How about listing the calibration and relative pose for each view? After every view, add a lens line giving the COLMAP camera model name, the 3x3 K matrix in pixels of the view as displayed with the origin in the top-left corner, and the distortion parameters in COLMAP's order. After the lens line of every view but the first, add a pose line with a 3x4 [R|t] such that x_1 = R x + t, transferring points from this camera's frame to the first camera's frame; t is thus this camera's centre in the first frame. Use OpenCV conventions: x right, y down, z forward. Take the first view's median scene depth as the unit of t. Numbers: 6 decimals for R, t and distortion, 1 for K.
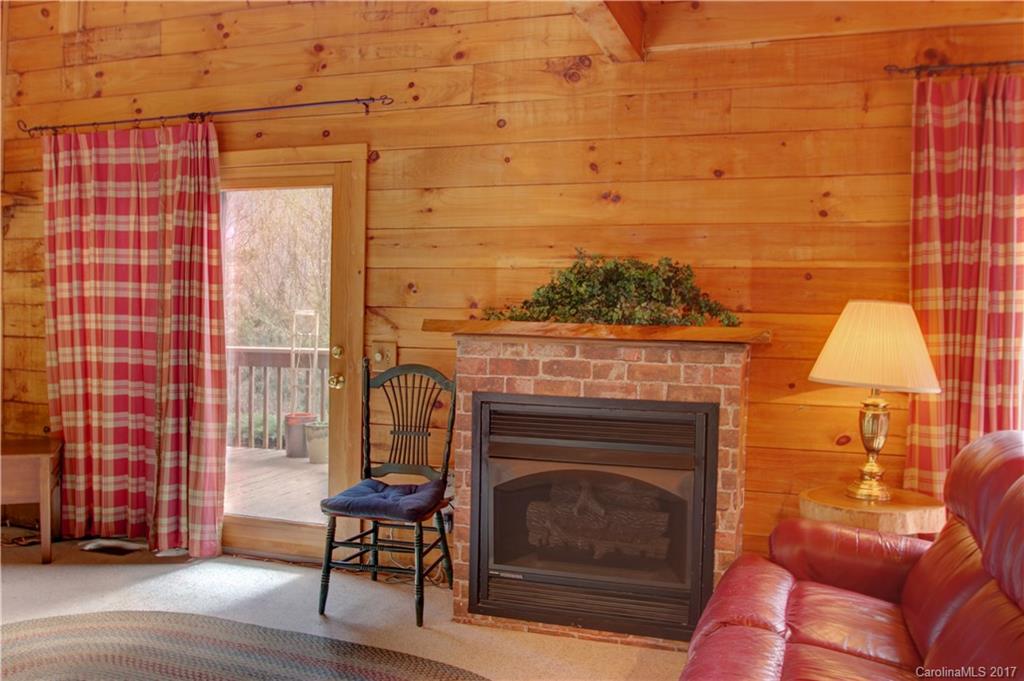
lens RADIAL K [[855.2, 0, 515.3], [0, 855.2, 356.3], [0, 0, 1]] dist [-0.055309, 0.017774]
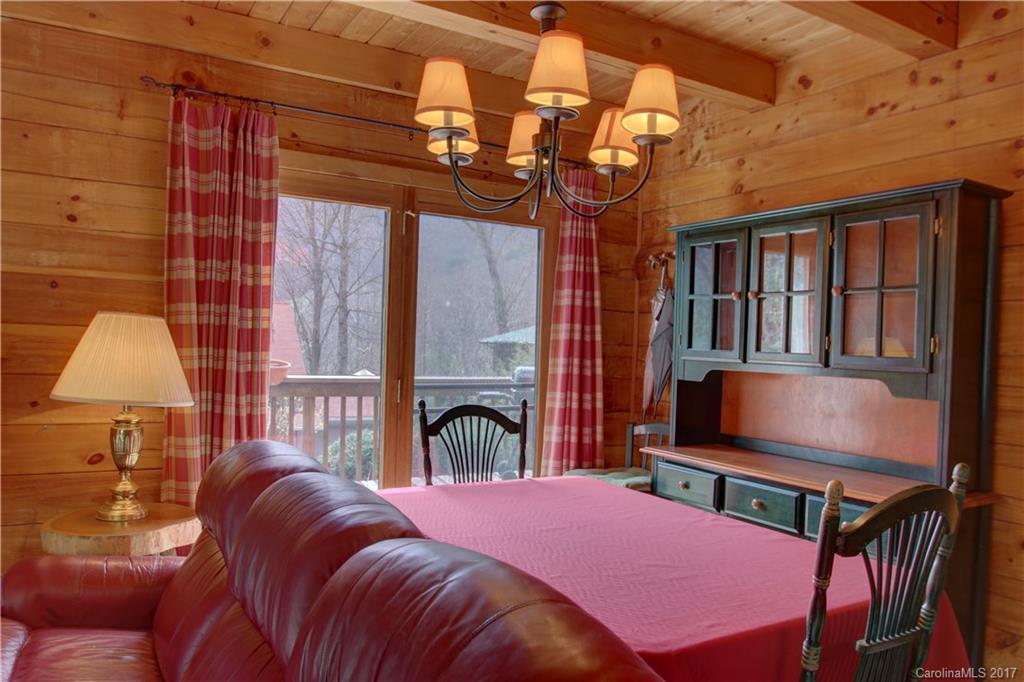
lens RADIAL K [[725.6, 0, 515.1], [0, 725.6, 344.5], [0, 0, 1]] dist [-0.036476, 0.002961]
pose [[0.651428, 0.007301, 0.758675, 0.091637], [0.012812, 0.999705, -0.020621, -0.007211], [-0.758602, 0.023154, 0.651142, 0.130466]]
